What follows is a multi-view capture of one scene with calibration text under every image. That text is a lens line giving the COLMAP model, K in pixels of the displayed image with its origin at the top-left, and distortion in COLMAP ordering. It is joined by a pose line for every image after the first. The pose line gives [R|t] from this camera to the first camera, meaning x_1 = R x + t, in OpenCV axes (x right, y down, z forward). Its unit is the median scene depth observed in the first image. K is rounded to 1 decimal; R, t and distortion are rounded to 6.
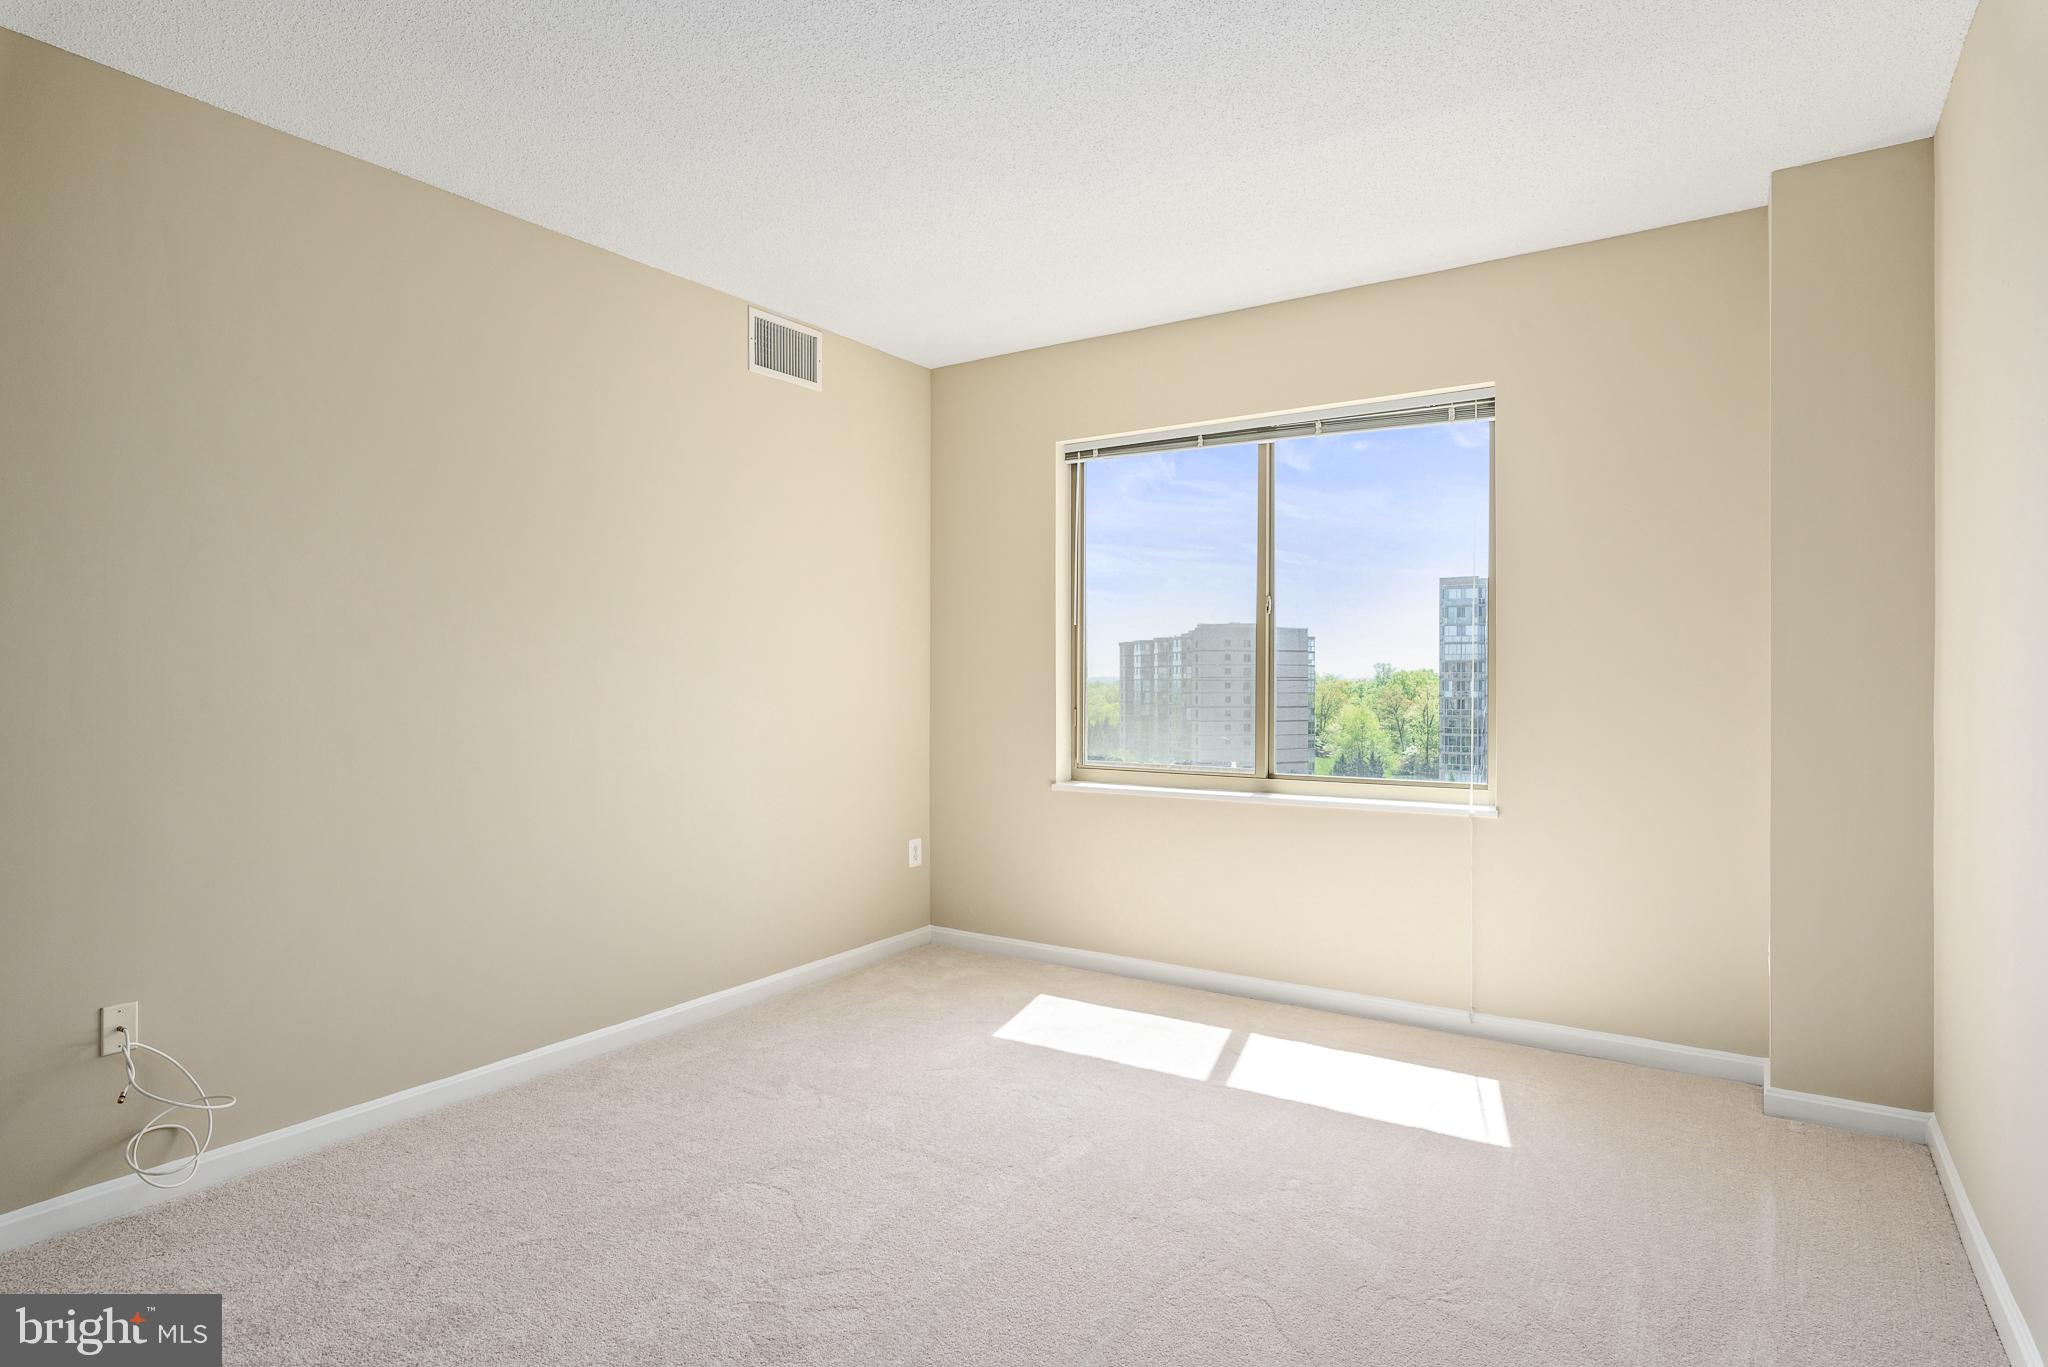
lens RADIAL K [[1088.4, 0, 1003.8], [0, 1088.4, 699.6], [0, 0, 1]] dist [0.001444, -0.001183]
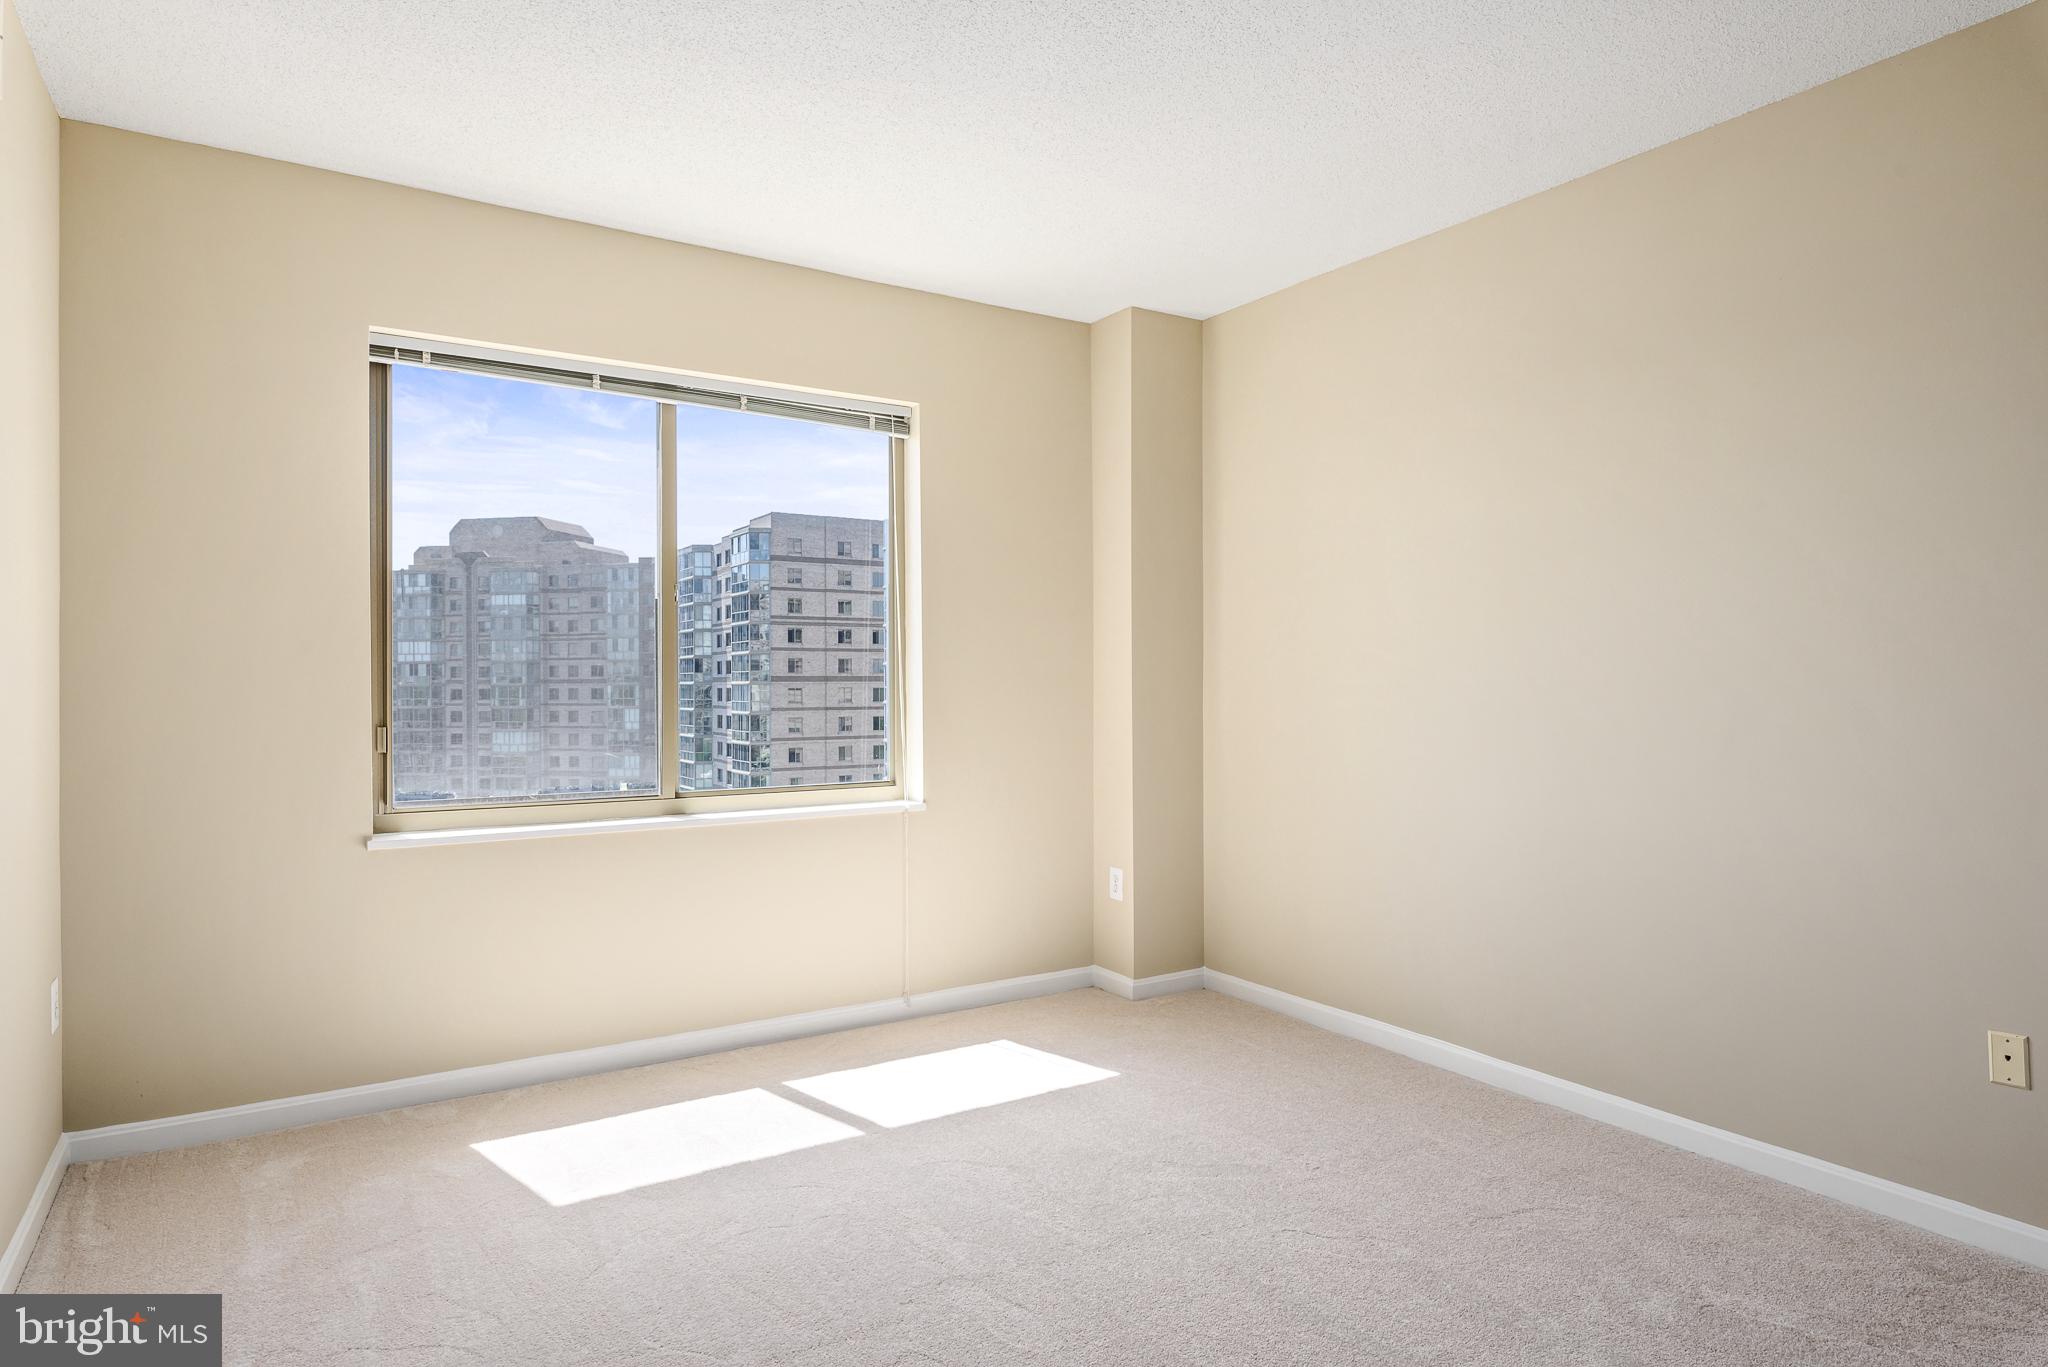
lens RADIAL K [[1163.4, 0, 1012.6], [0, 1163.4, 702.2], [0, 0, 1]] dist [-0.000068, -0.000758]
pose [[0.408994, -0.014217, 0.912426, -0.540062], [0.025004, 0.999678, 0.004368, 0.000269], [-0.912194, 0.021028, 0.409218, 0.433972]]
